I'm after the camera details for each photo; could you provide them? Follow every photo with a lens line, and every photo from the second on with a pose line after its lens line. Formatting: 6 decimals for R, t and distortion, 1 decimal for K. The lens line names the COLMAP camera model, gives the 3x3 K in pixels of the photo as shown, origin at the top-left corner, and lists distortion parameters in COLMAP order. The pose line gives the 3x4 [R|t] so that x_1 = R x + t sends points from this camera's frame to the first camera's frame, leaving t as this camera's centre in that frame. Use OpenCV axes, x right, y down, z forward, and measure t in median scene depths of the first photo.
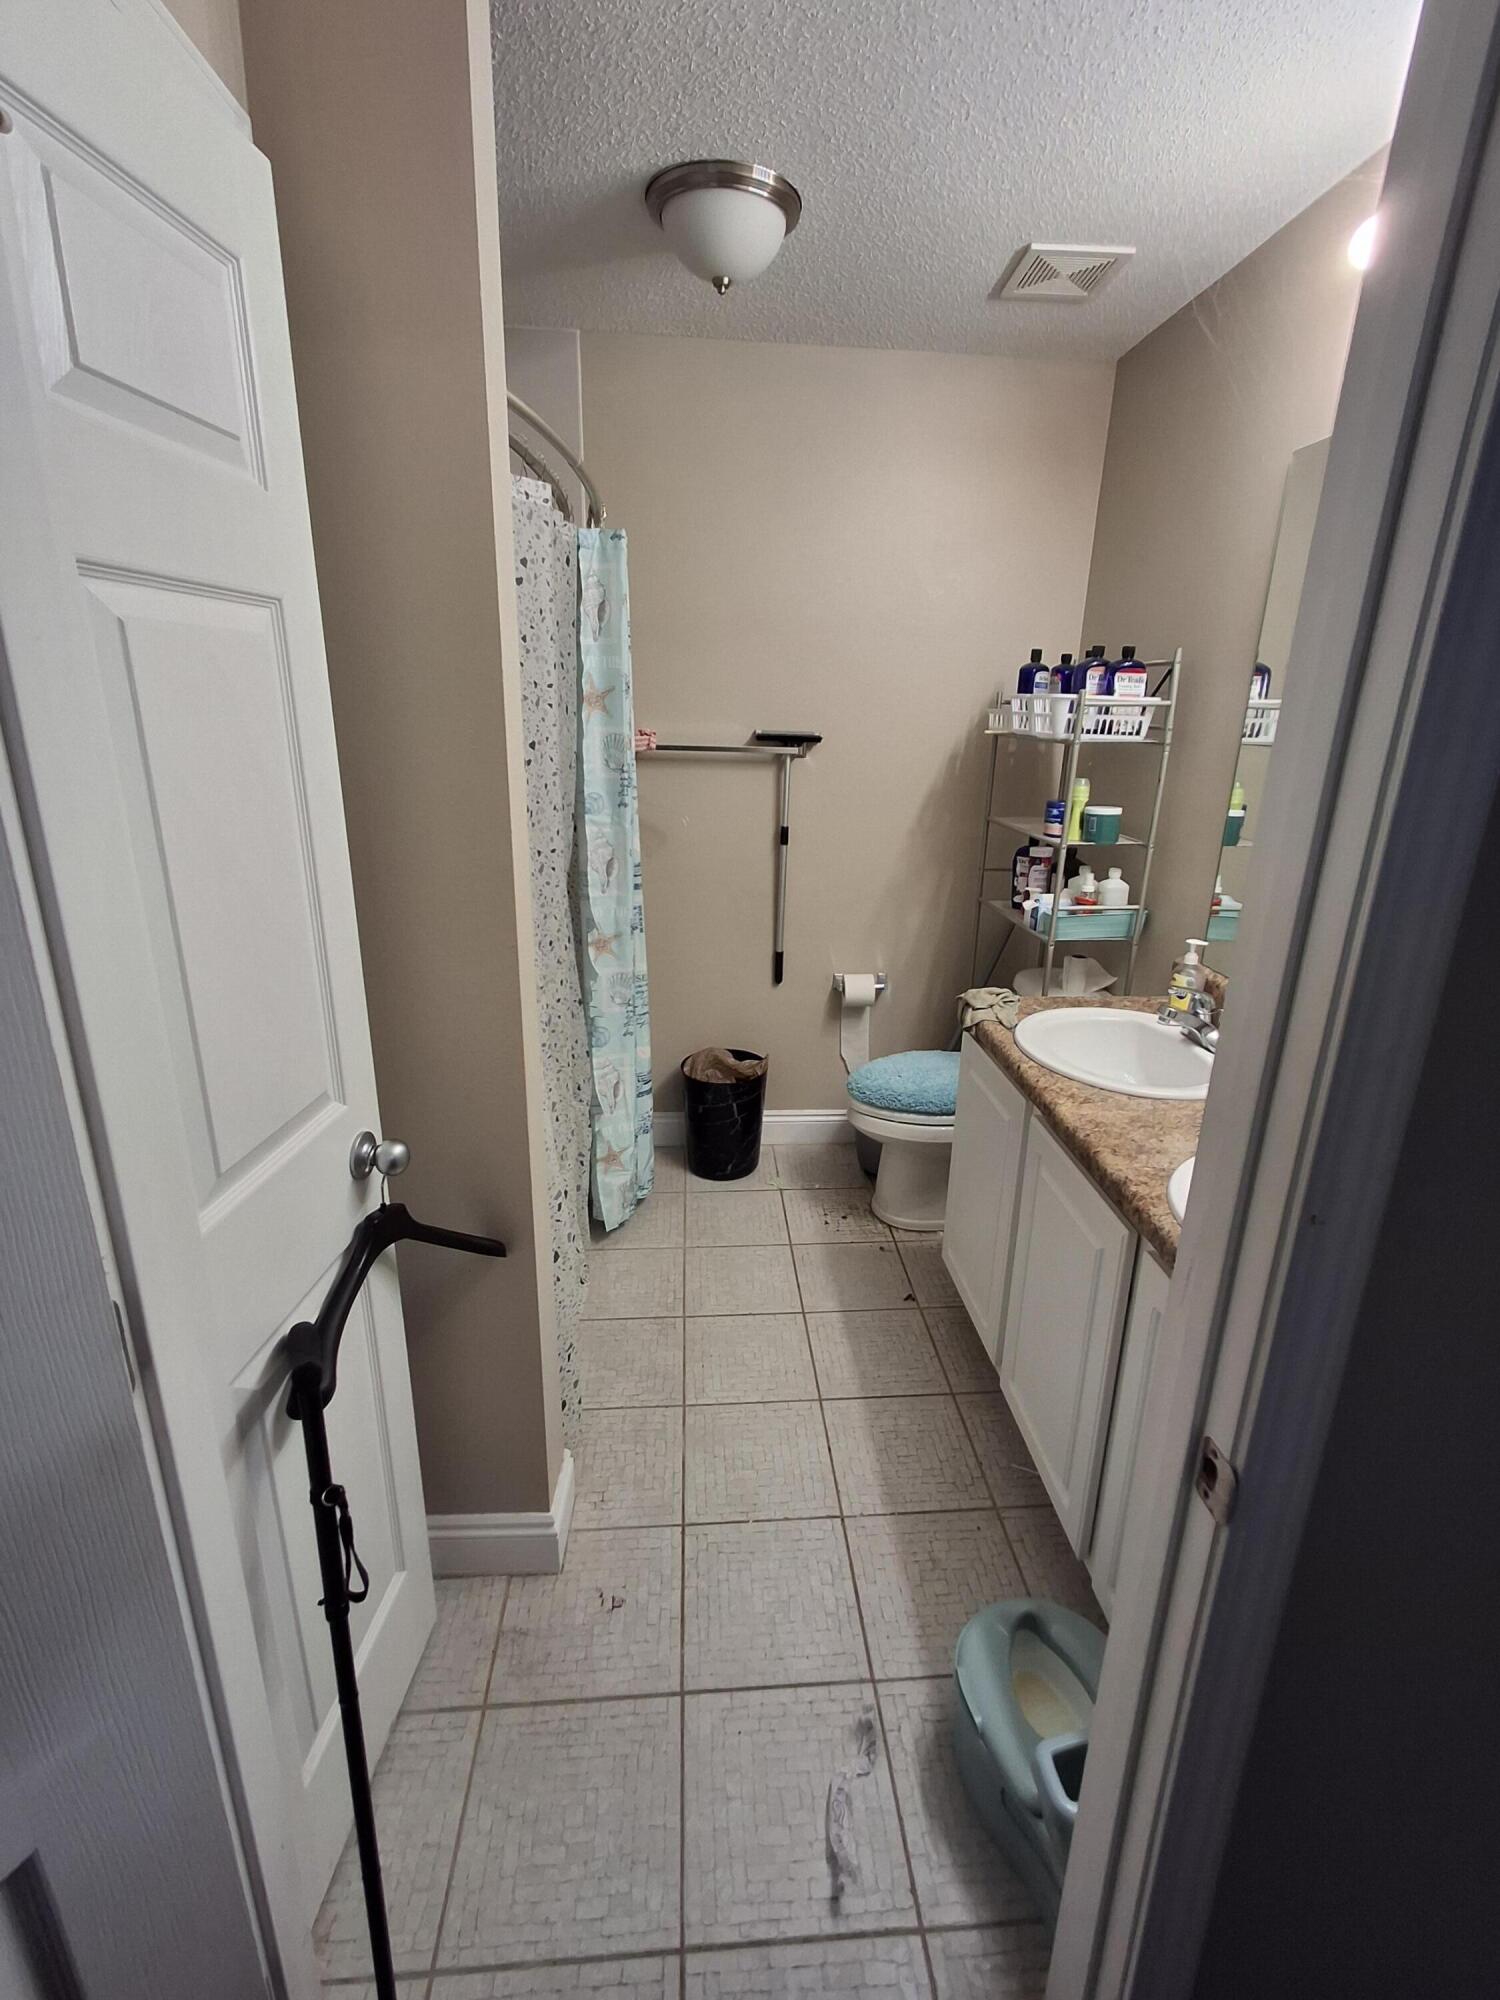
lens RADIAL K [[916.4, 0, 750.0], [0, 916.4, 1000.0], [0, 0, 1]] dist [0.006209, -0.000401]
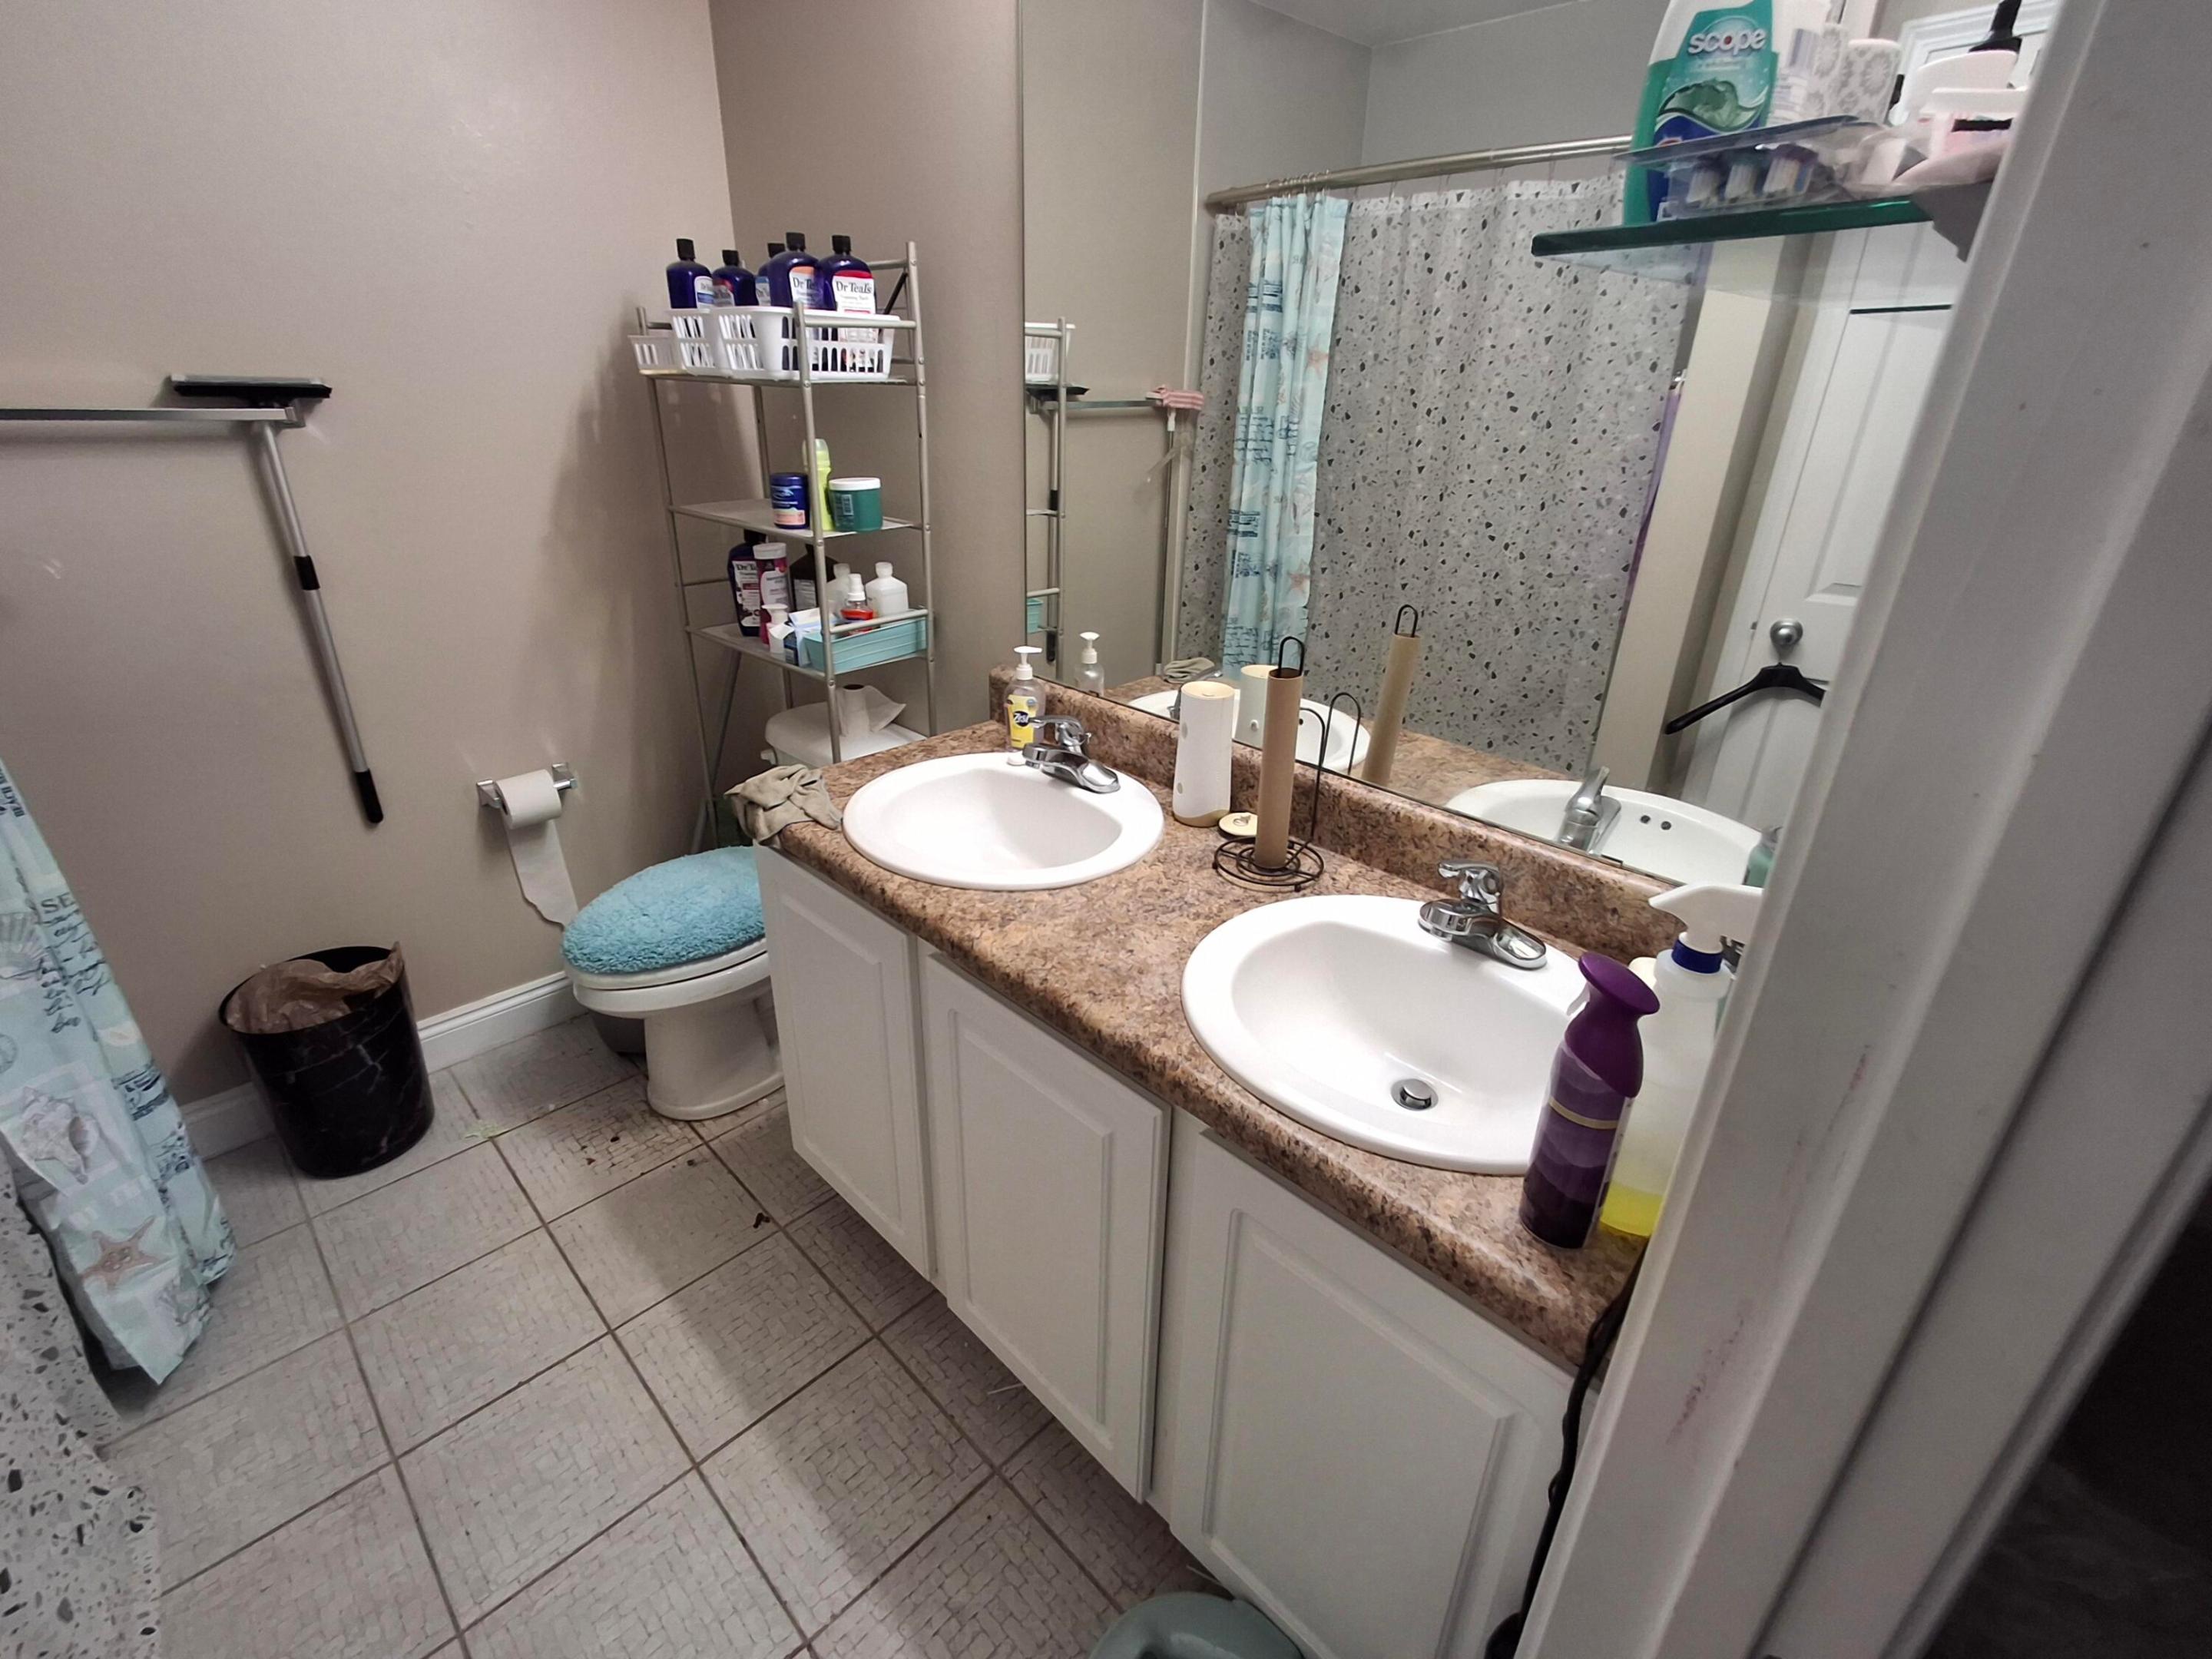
lens RADIAL K [[1013.6, 0, 1081.4], [0, 1013.6, 809.6], [0, 0, 1]] dist [0.006209, -0.000401]
pose [[0.759250, -0.272011, 0.591227, -0.012342], [0.203841, 0.962147, 0.180892, -0.066203], [-0.618052, -0.016826, 0.785957, 0.255827]]
